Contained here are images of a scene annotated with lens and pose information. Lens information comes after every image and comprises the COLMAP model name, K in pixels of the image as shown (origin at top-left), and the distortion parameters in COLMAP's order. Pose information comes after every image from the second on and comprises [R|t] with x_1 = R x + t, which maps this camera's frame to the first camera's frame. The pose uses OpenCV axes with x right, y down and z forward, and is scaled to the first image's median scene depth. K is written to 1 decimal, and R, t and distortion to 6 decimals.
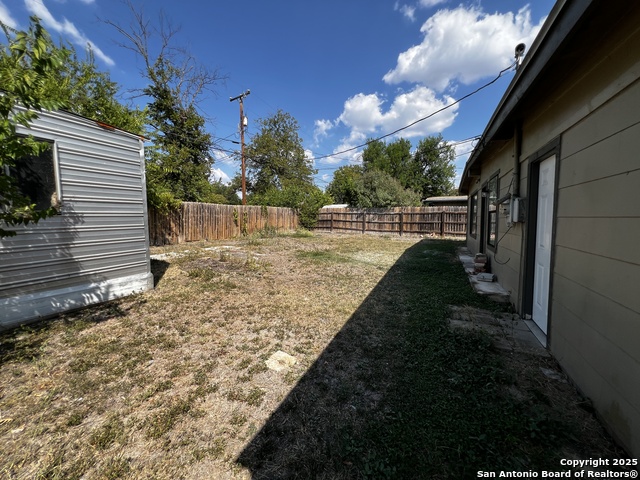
lens RADIAL K [[255.8, 0, 323.8], [0, 255.8, 237.7], [0, 0, 1]] dist [-0.002218, 0.000326]
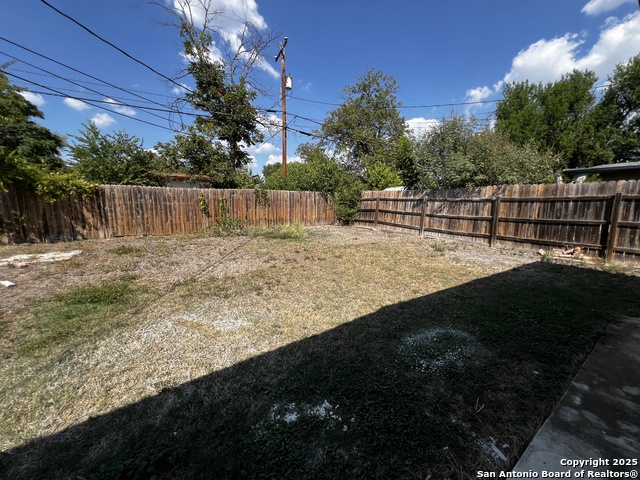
lens RADIAL K [[255.8, 0, 320.3], [0, 255.8, 240.9], [0, 0, 1]] dist [-0.002218, 0.000326]
pose [[0.867718, 0.077652, -0.490954, 0.274082], [-0.045378, 0.995973, 0.077327, -0.042520], [0.494982, -0.044820, 0.867747, 0.447233]]
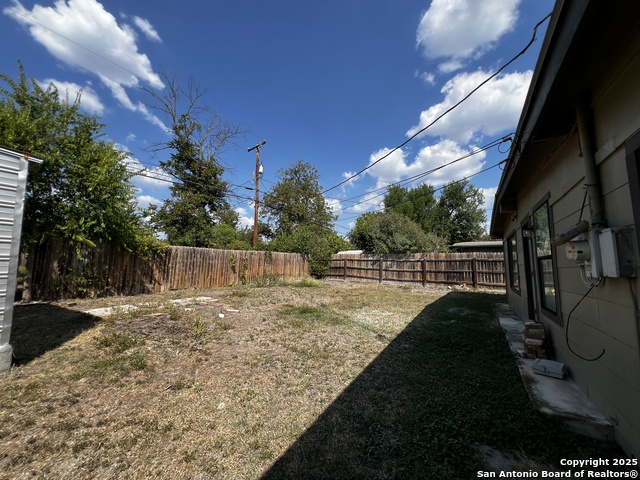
lens RADIAL K [[255.8, 0, 322.8], [0, 255.8, 239.9], [0, 0, 1]] dist [-0.002218, 0.000326]
pose [[0.994107, -0.002501, -0.108370, 0.061546], [-0.016316, 0.984892, -0.172402, -0.009005], [0.107164, 0.173154, 0.979047, 0.108066]]
